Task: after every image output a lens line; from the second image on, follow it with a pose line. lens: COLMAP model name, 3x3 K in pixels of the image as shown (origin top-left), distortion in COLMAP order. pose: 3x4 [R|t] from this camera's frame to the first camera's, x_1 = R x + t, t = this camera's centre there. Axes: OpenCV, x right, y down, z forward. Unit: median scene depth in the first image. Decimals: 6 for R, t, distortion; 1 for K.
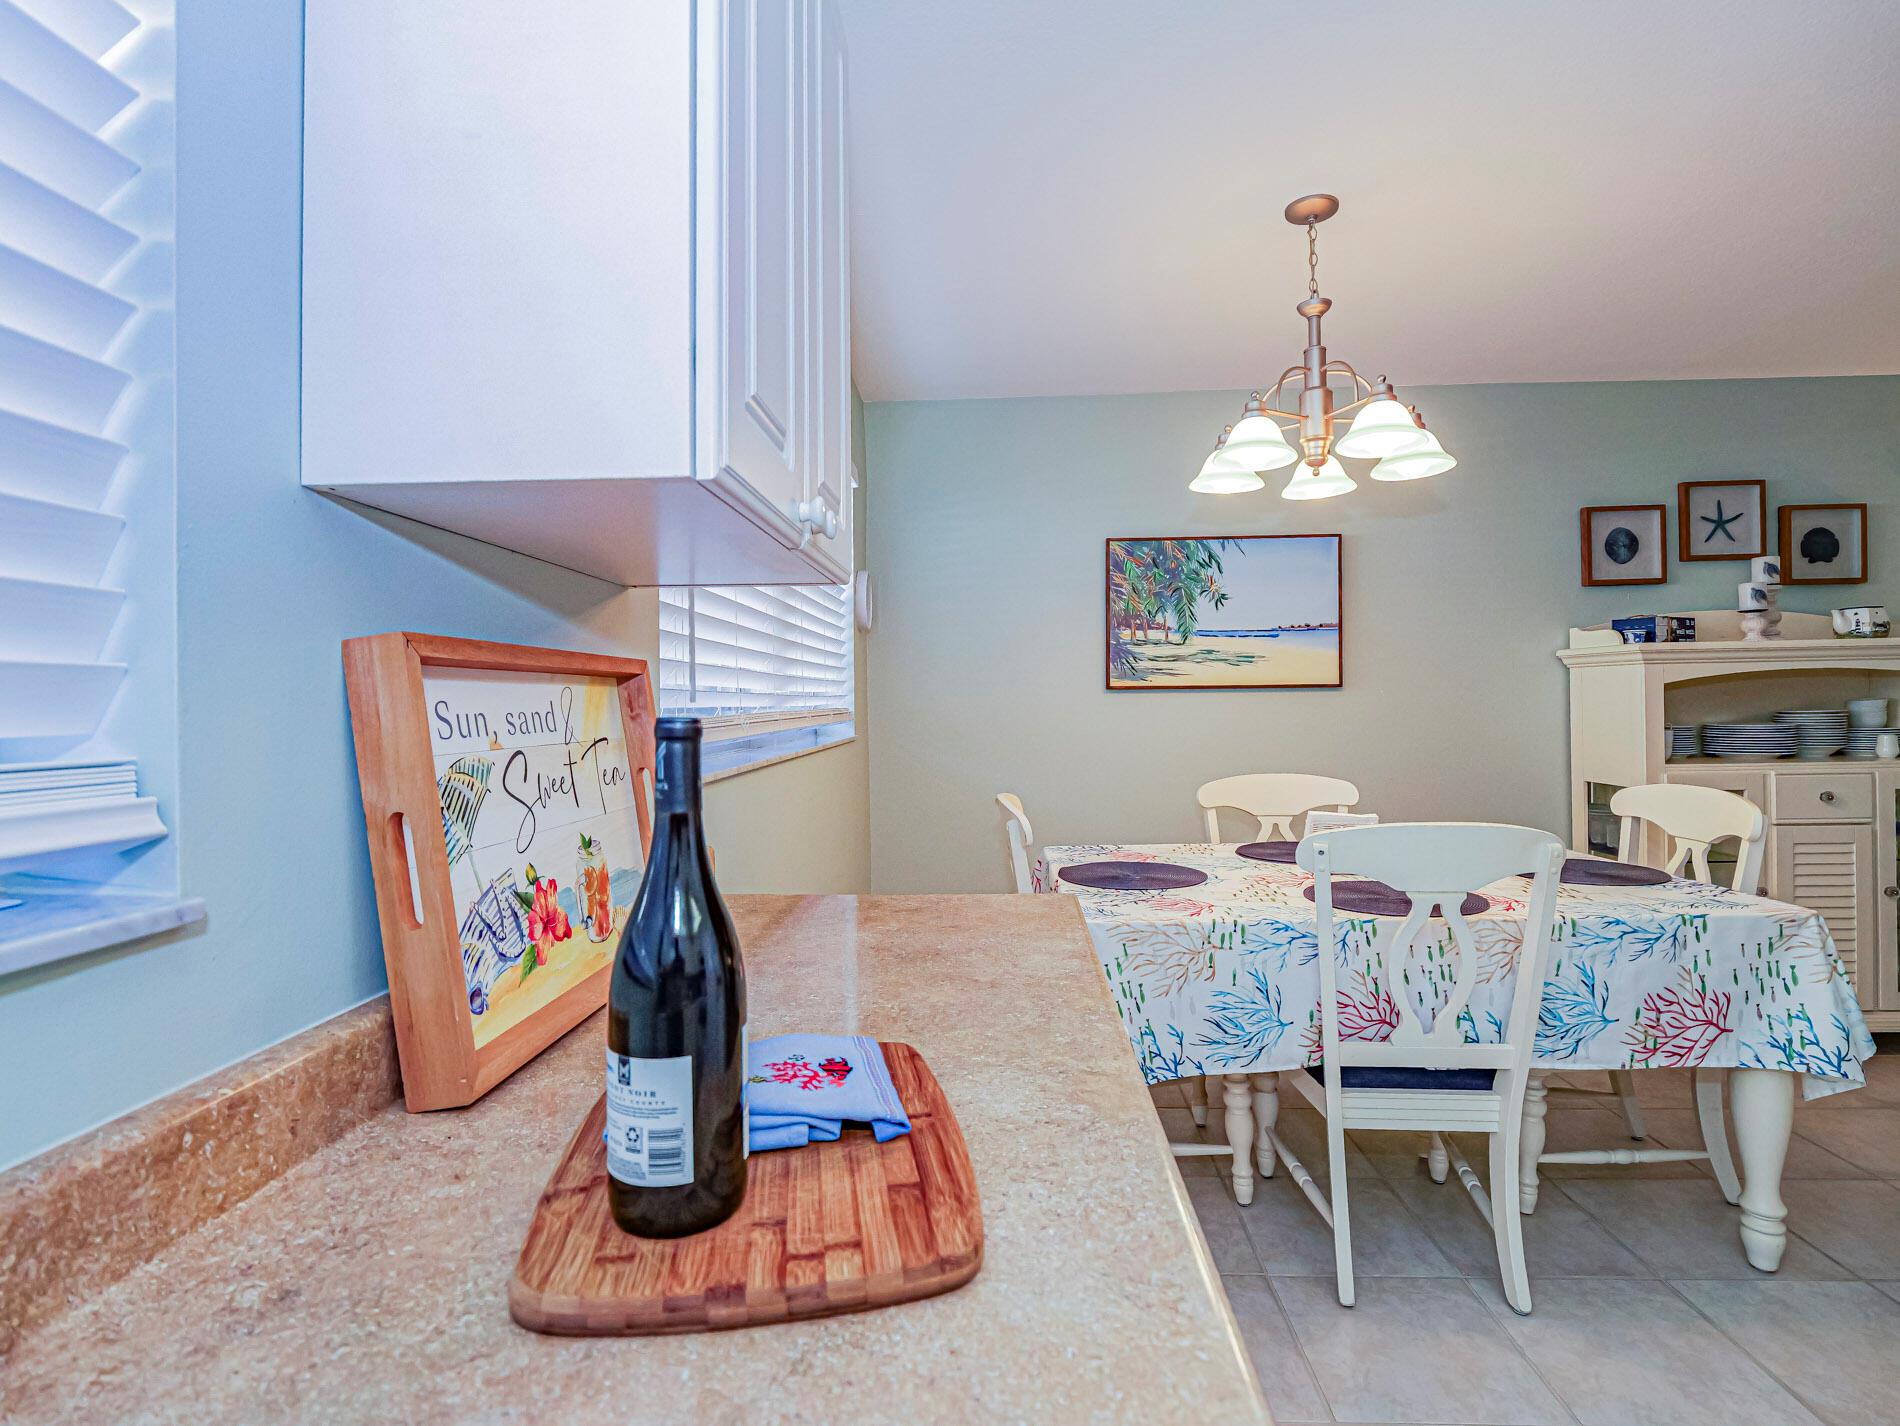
lens RADIAL K [[919.8, 0, 936.6], [0, 919.8, 699.5], [0, 0, 1]] dist [-0.013452, -0.002266]
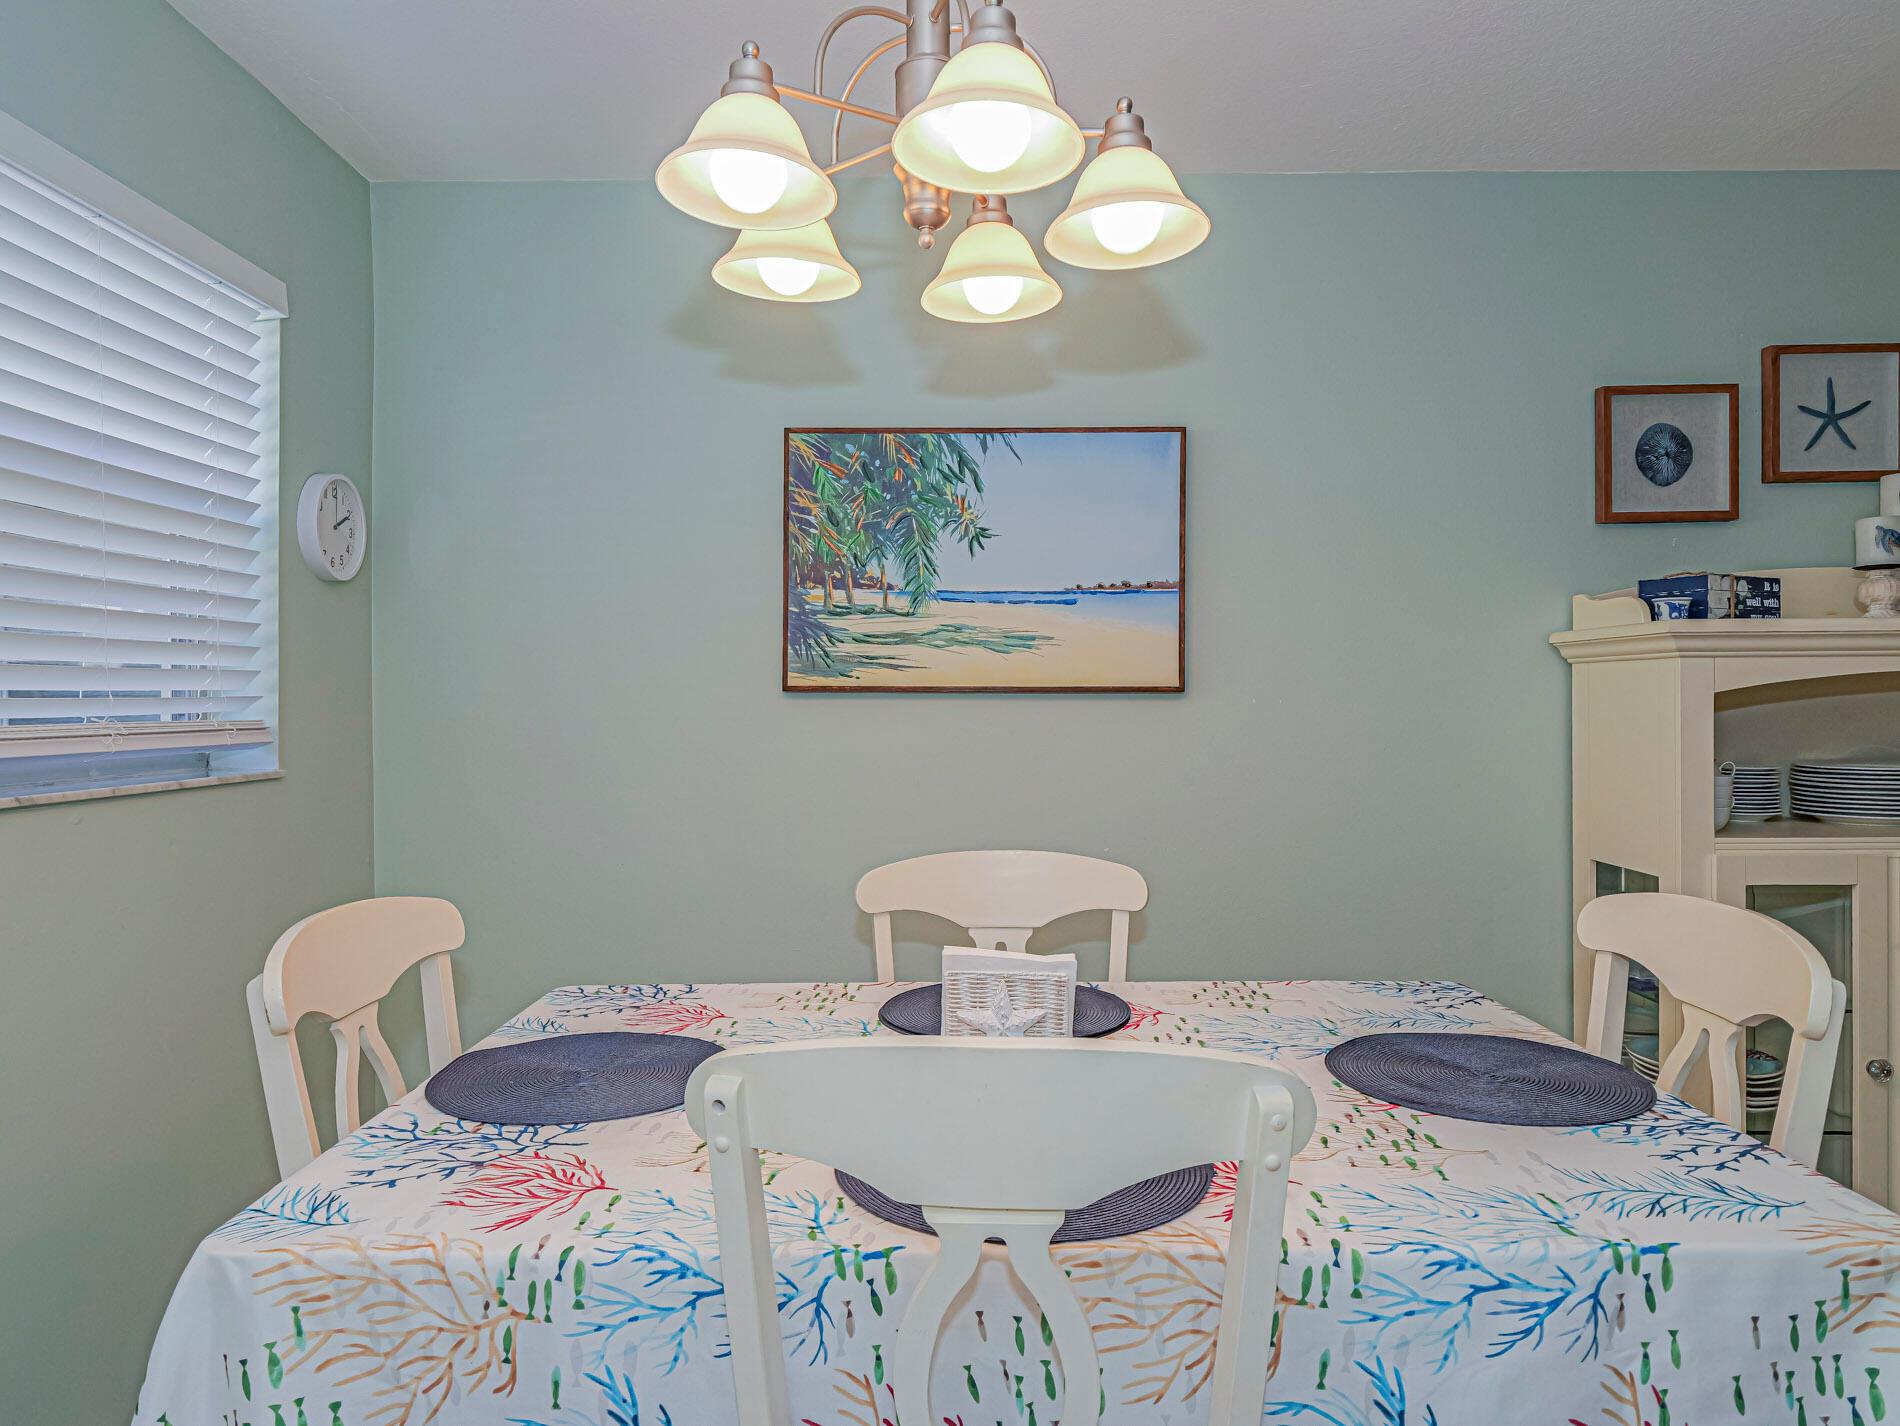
lens RADIAL K [[1214.0, 0, 937.8], [0, 1214.0, 705.8], [0, 0, 1]] dist [0.000325, -0.003727]
pose [[0.999134, 0.010892, 0.040159, 0.262375], [-0.011056, 0.999931, 0.003853, -0.006183], [-0.040114, -0.004294, 0.999186, 0.247021]]
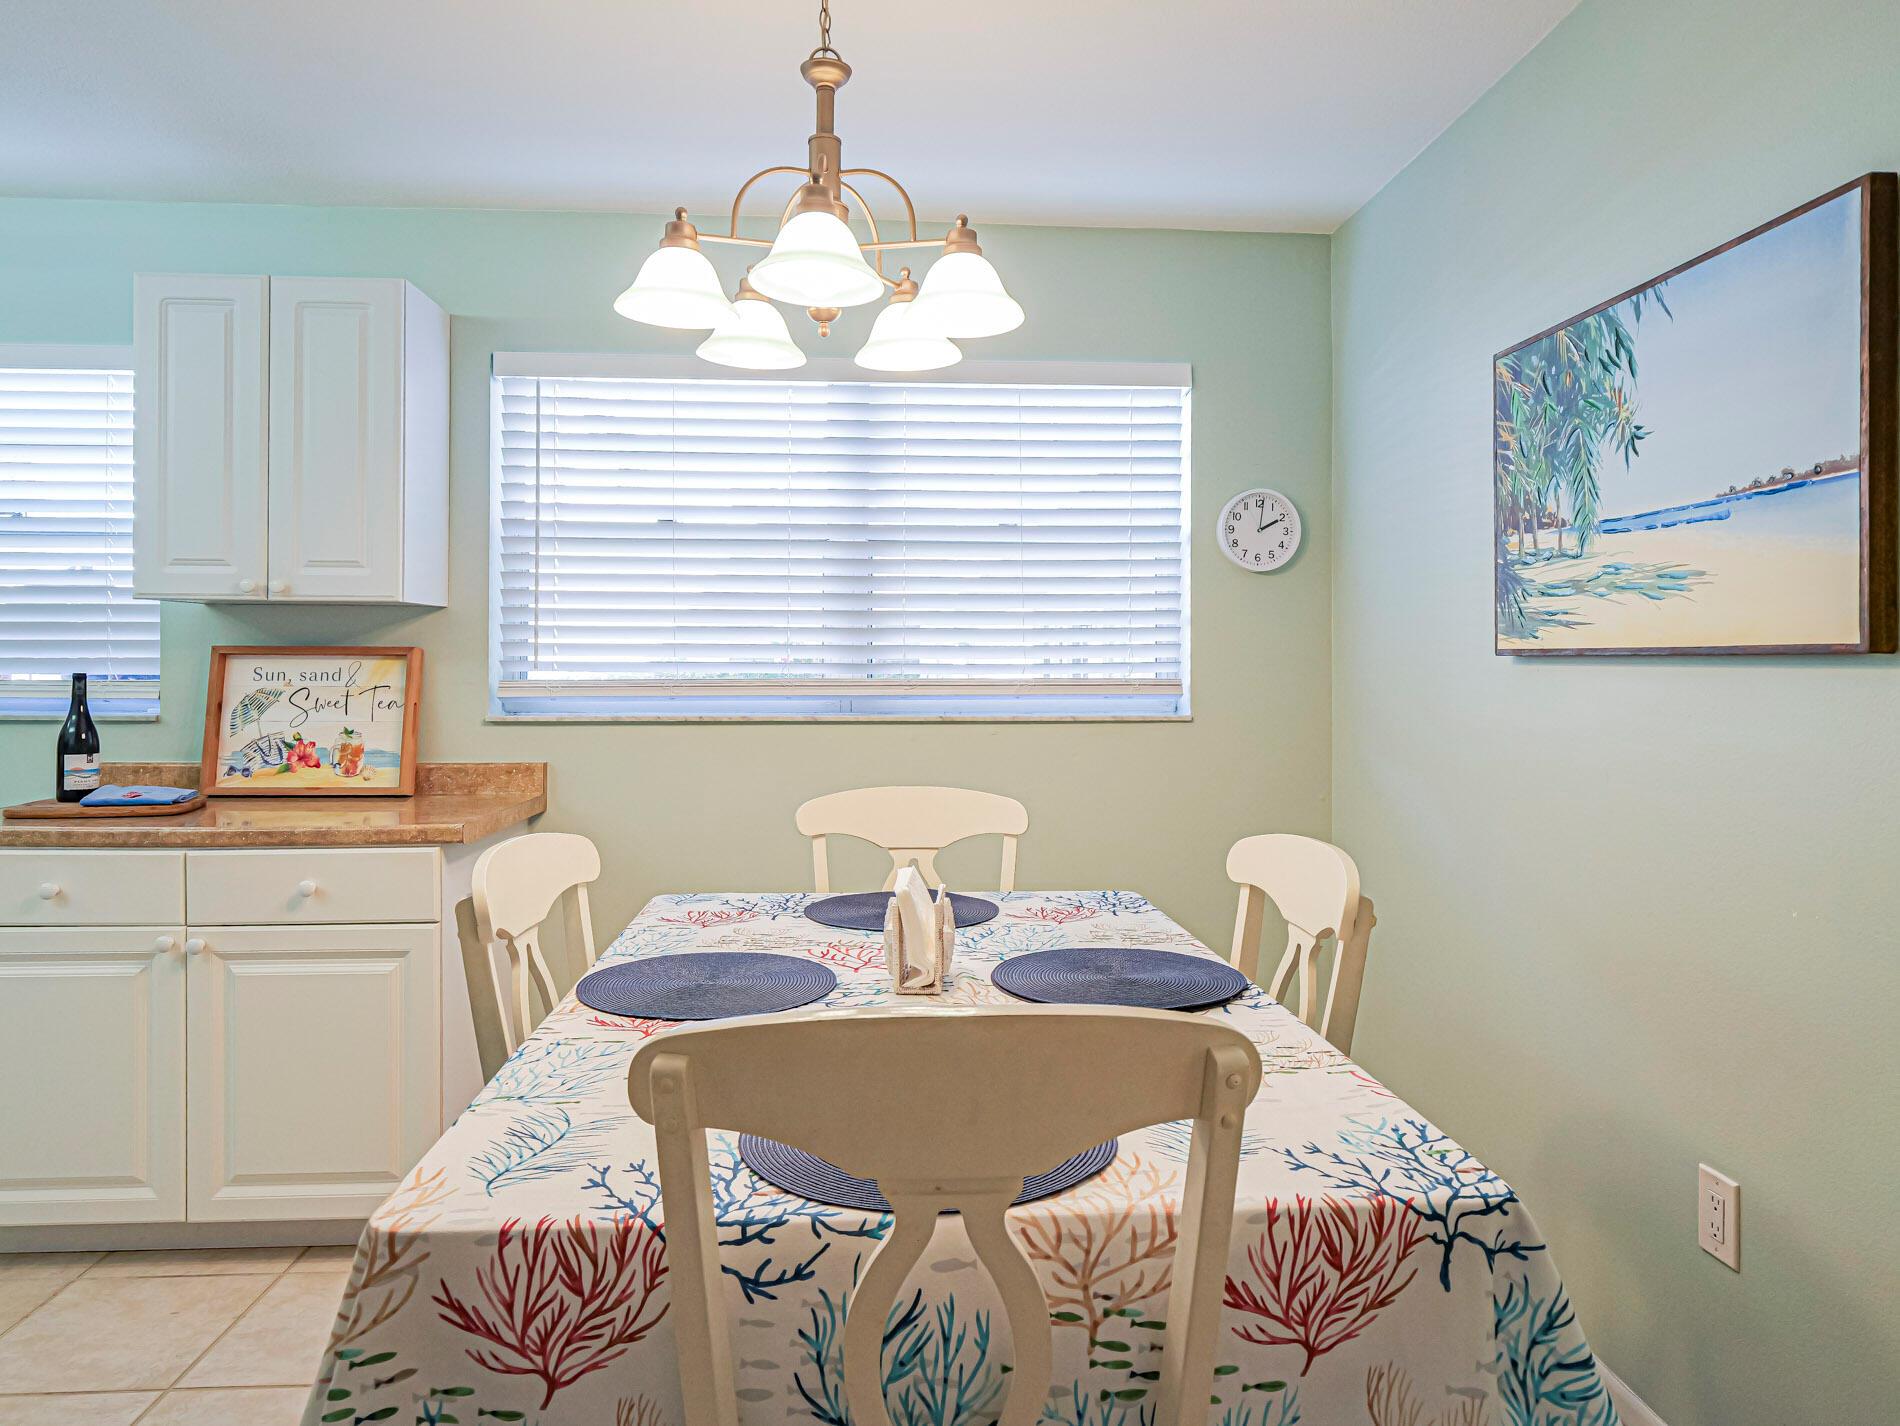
lens RADIAL K [[1214.0, 0, 953.0], [0, 1214.0, 664.1], [0, 0, 1]] dist [0.000325, -0.003727]
pose [[0.126564, 0.013040, -0.991873, 0.840323], [-0.002699, 0.999914, 0.012802, -0.014845], [0.991955, 0.001056, 0.126589, 0.646769]]
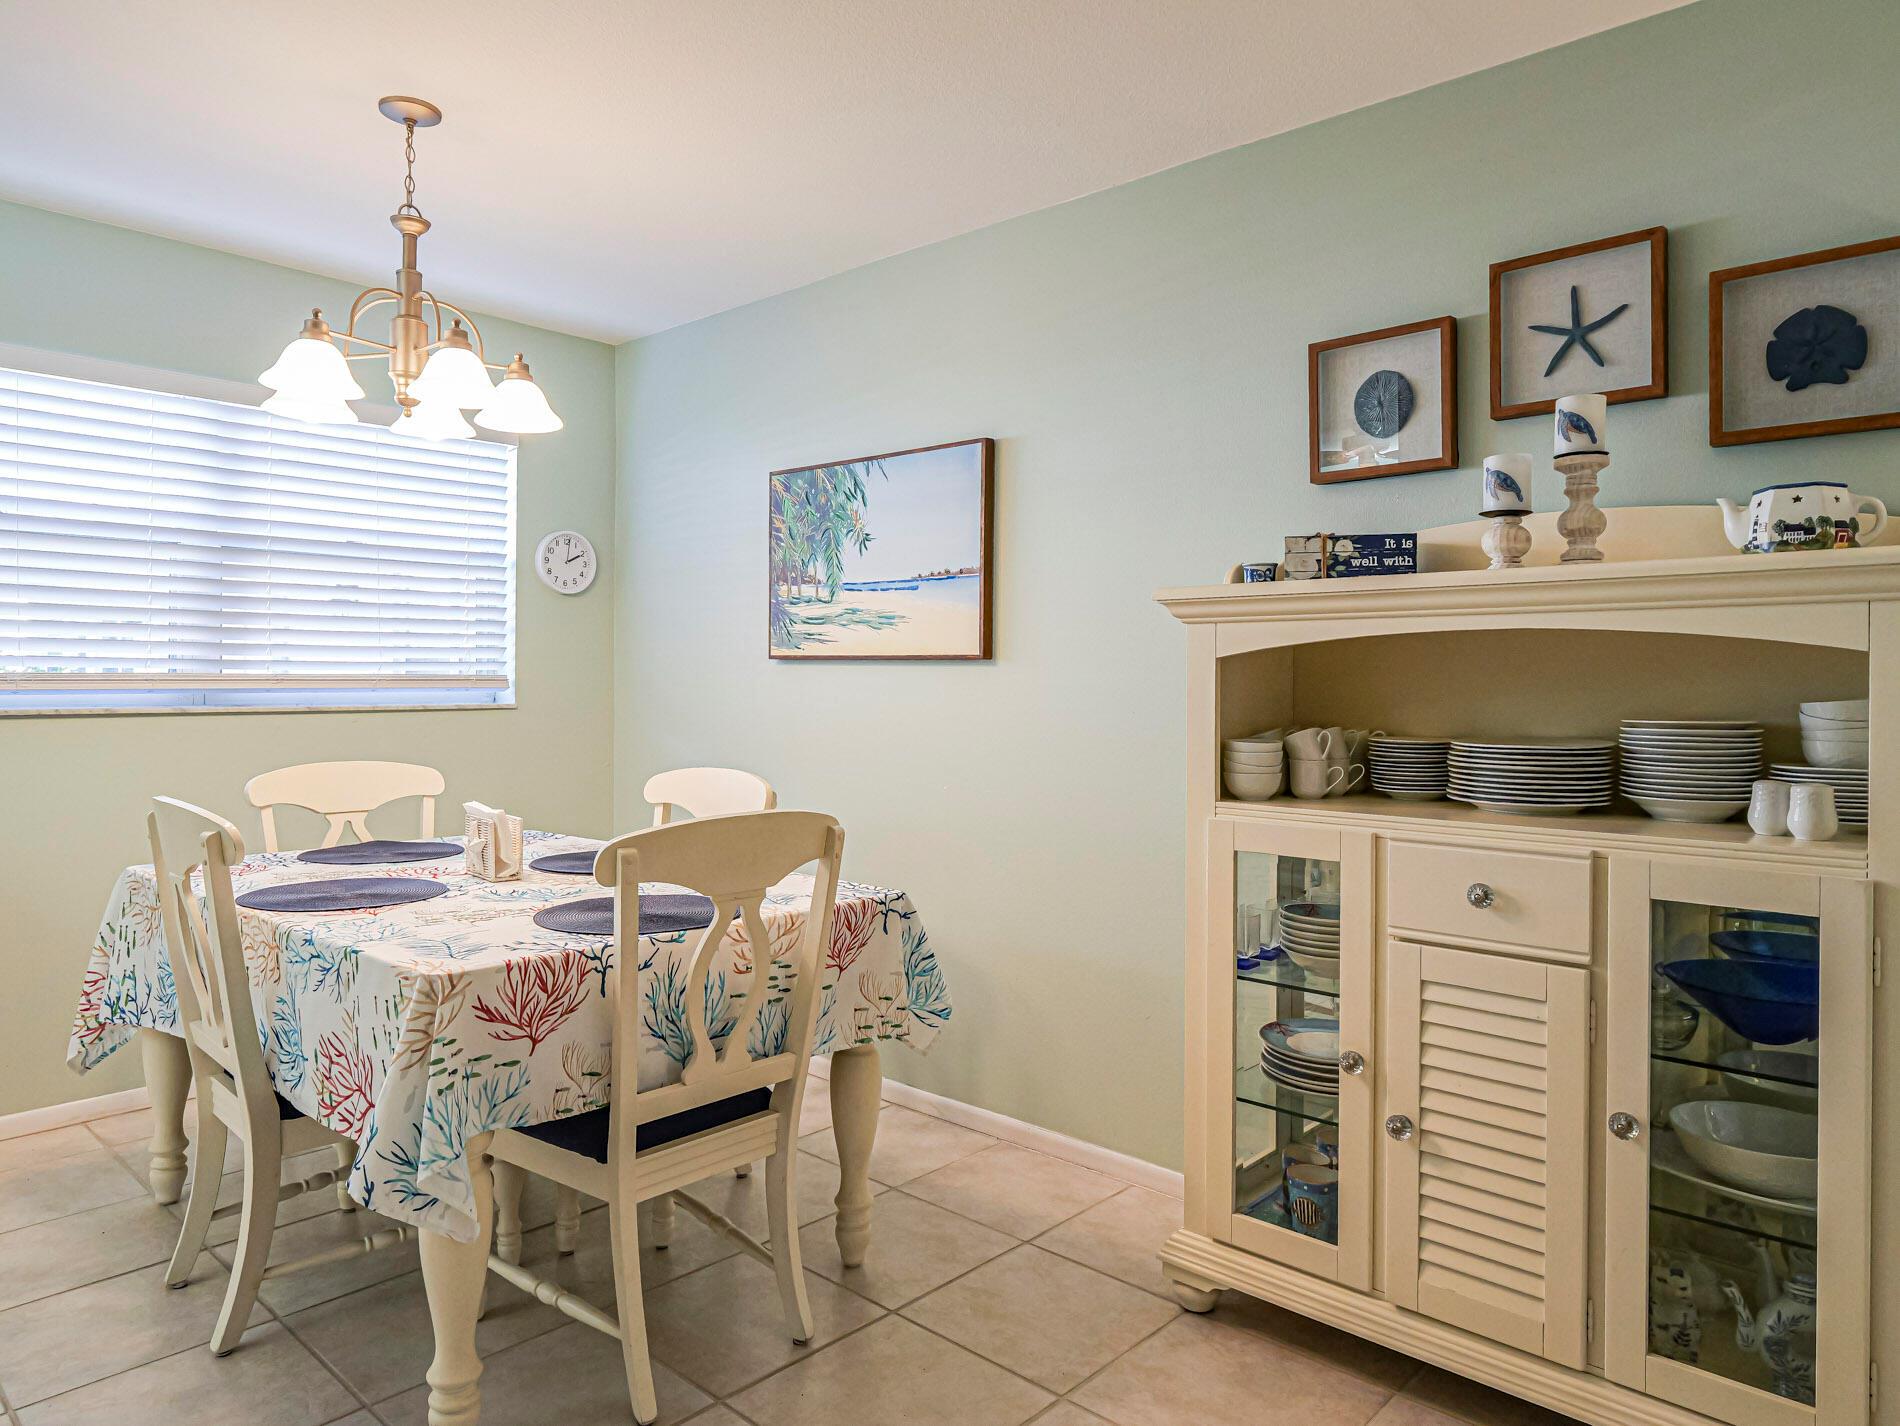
lens RADIAL K [[1214.0, 0, 949.6], [0, 1214.0, 692.5], [0, 0, 1]] dist [0.000325, -0.003727]
pose [[0.776590, 0.027651, -0.629400, 1.025015], [-0.017218, 0.999595, 0.022669, -0.009052], [0.629772, -0.006768, 0.776751, 0.278700]]
